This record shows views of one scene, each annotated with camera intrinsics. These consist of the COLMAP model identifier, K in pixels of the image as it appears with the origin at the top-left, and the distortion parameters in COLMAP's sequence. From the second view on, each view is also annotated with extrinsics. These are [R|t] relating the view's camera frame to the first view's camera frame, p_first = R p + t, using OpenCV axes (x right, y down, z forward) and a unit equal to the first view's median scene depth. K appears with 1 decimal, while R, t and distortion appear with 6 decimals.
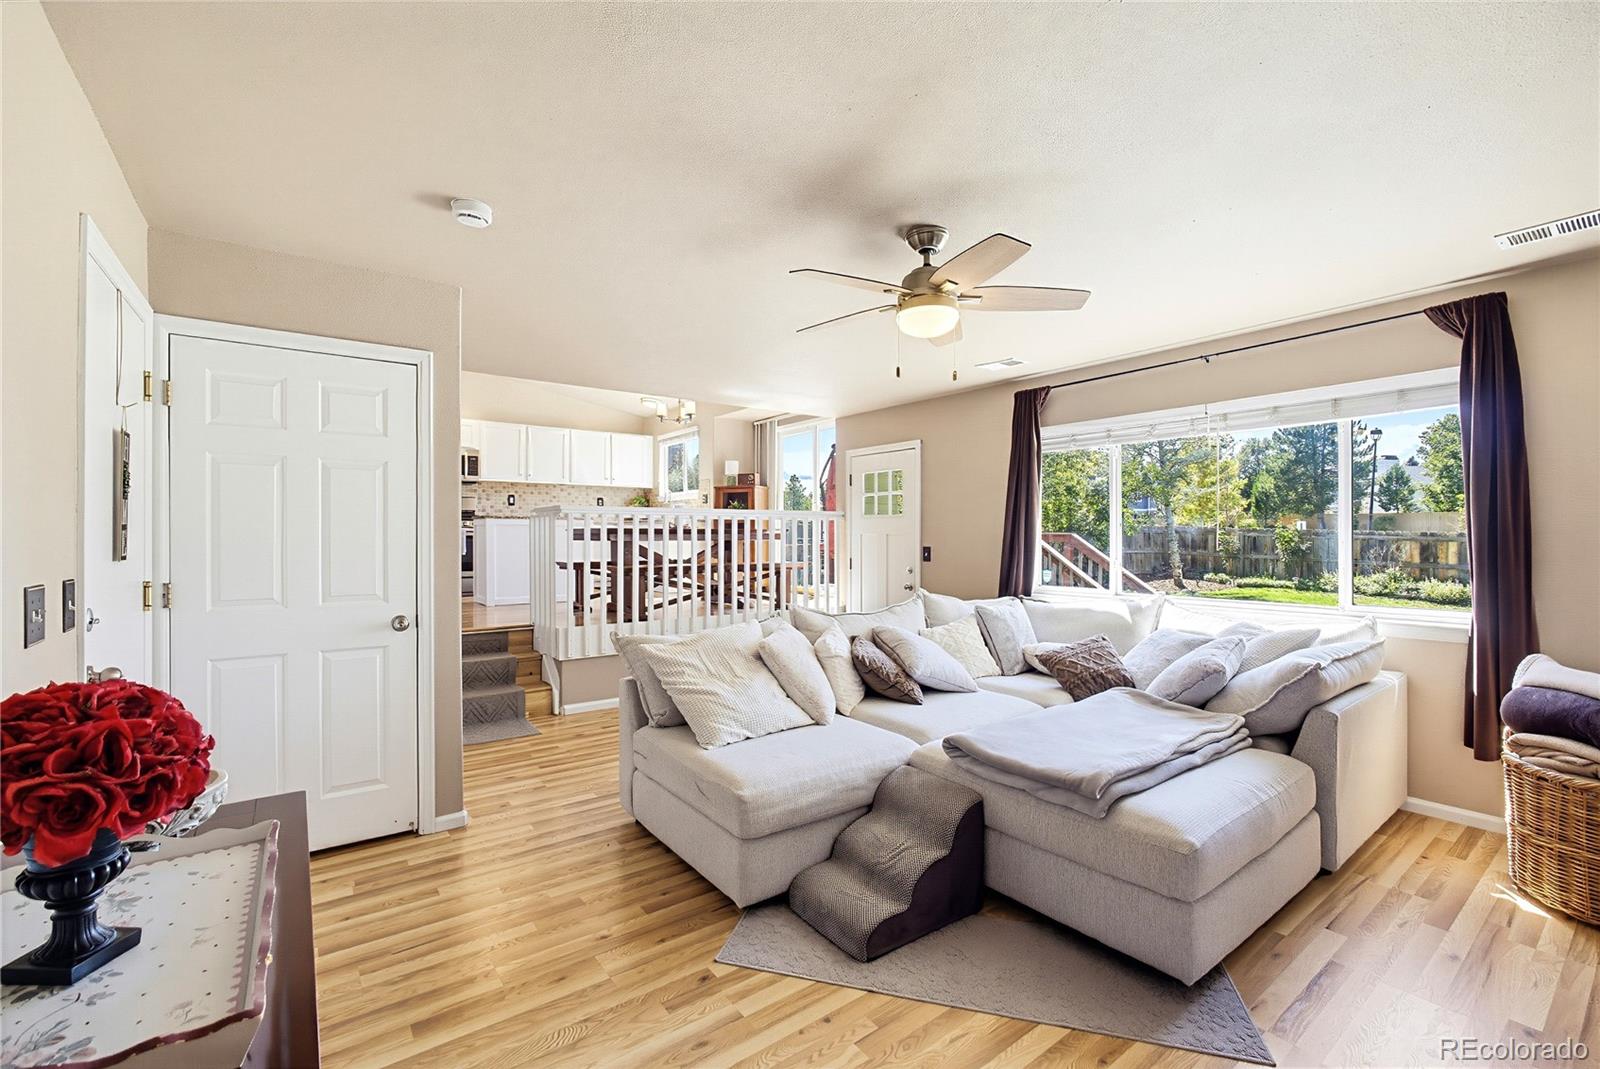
lens RADIAL K [[685.2, 0, 800.0], [0, 685.2, 530.4], [0, 0, 1]] dist [-0.010203, 0.000729]
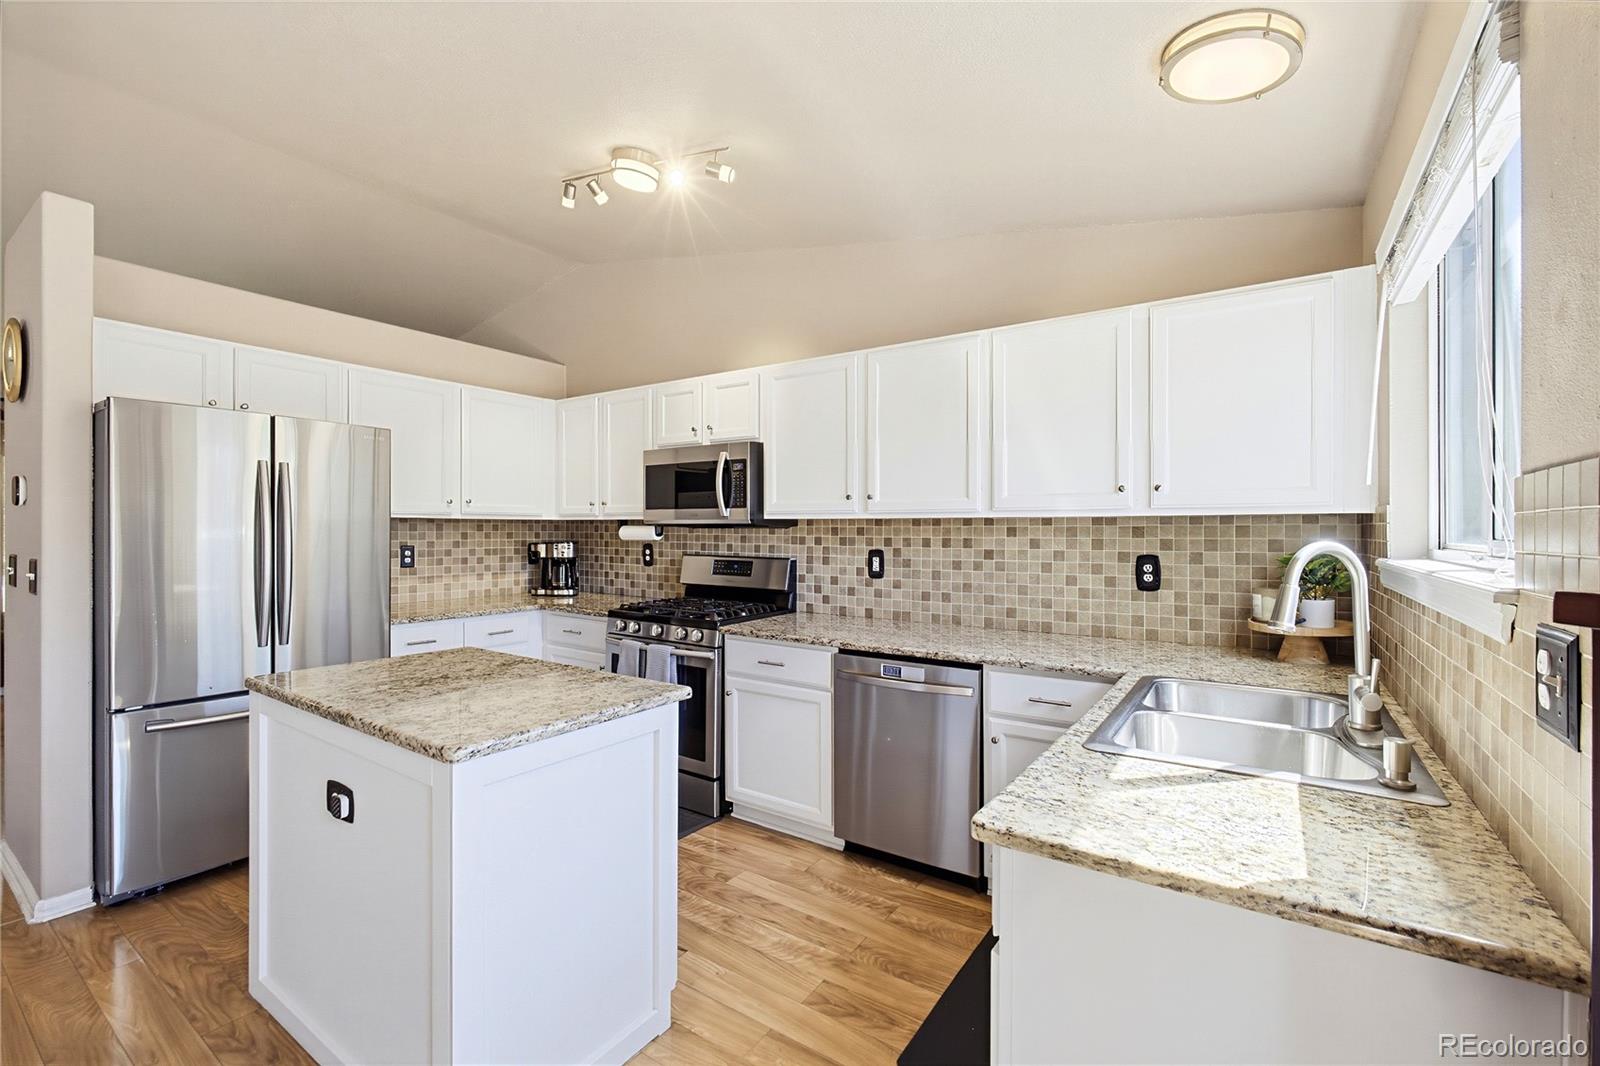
lens RADIAL K [[685.2, 0, 807.9], [0, 685.2, 527.8], [0, 0, 1]] dist [-0.010203, 0.000729]
pose [[0.345374, -0.004758, -0.938453, -0.128654], [-0.002673, 0.999978, -0.006054, -0.091402], [0.938461, 0.004599, 0.345354, 1.243315]]
